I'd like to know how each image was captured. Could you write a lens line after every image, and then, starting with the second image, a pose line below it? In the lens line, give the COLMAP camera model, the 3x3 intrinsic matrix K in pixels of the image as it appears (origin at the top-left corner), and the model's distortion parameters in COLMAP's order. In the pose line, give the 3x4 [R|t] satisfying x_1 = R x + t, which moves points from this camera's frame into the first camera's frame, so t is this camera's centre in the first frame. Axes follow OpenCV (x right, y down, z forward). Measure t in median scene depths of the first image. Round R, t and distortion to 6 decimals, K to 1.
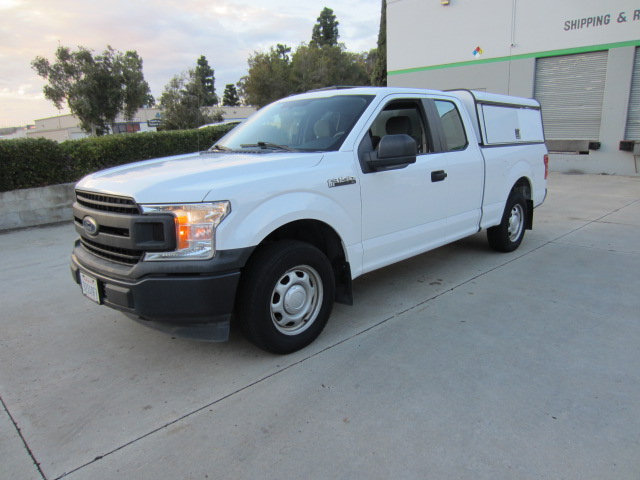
lens RADIAL K [[453.5, 0, 320.0], [0, 453.5, 240.0], [0, 0, 1]] dist [-0.061723, 0.039373]
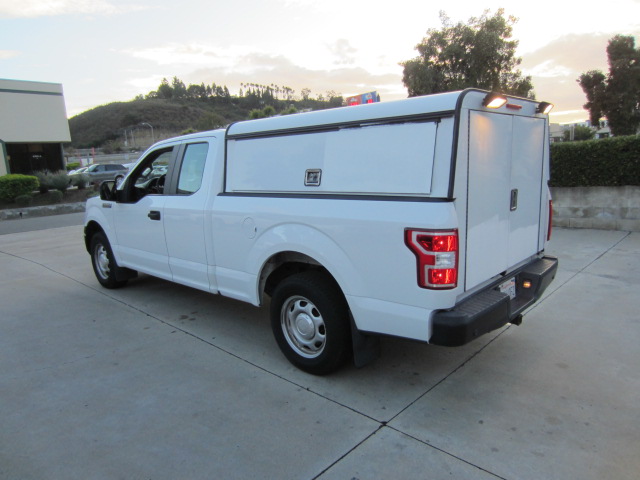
lens RADIAL K [[453.5, 0, 320.0], [0, 453.5, 240.0], [0, 0, 1]] dist [-0.061723, 0.039373]
pose [[0.035522, 0.200394, -0.979071, 1.021651], [-0.178133, 0.965270, 0.191107, -0.272285], [0.983365, 0.167616, 0.069985, 0.982392]]
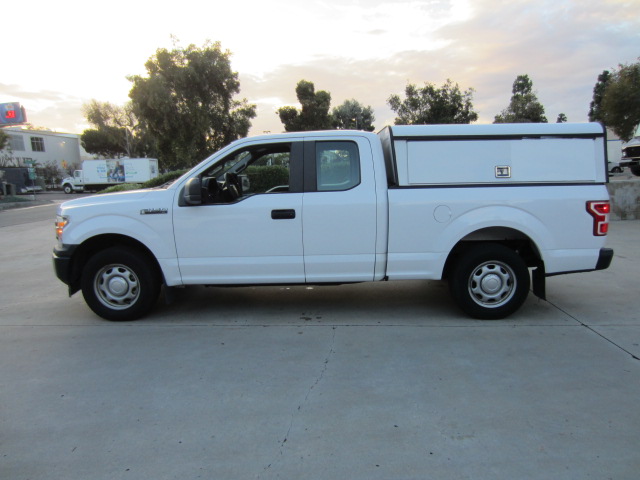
lens RADIAL K [[453.5, 0, 320.0], [0, 453.5, 240.0], [0, 0, 1]] dist [-0.061723, 0.039373]
pose [[0.685910, 0.122509, -0.717300, 0.803789], [-0.156493, 0.987496, 0.019011, -0.085136], [0.710660, 0.099213, 0.696505, 0.238676]]
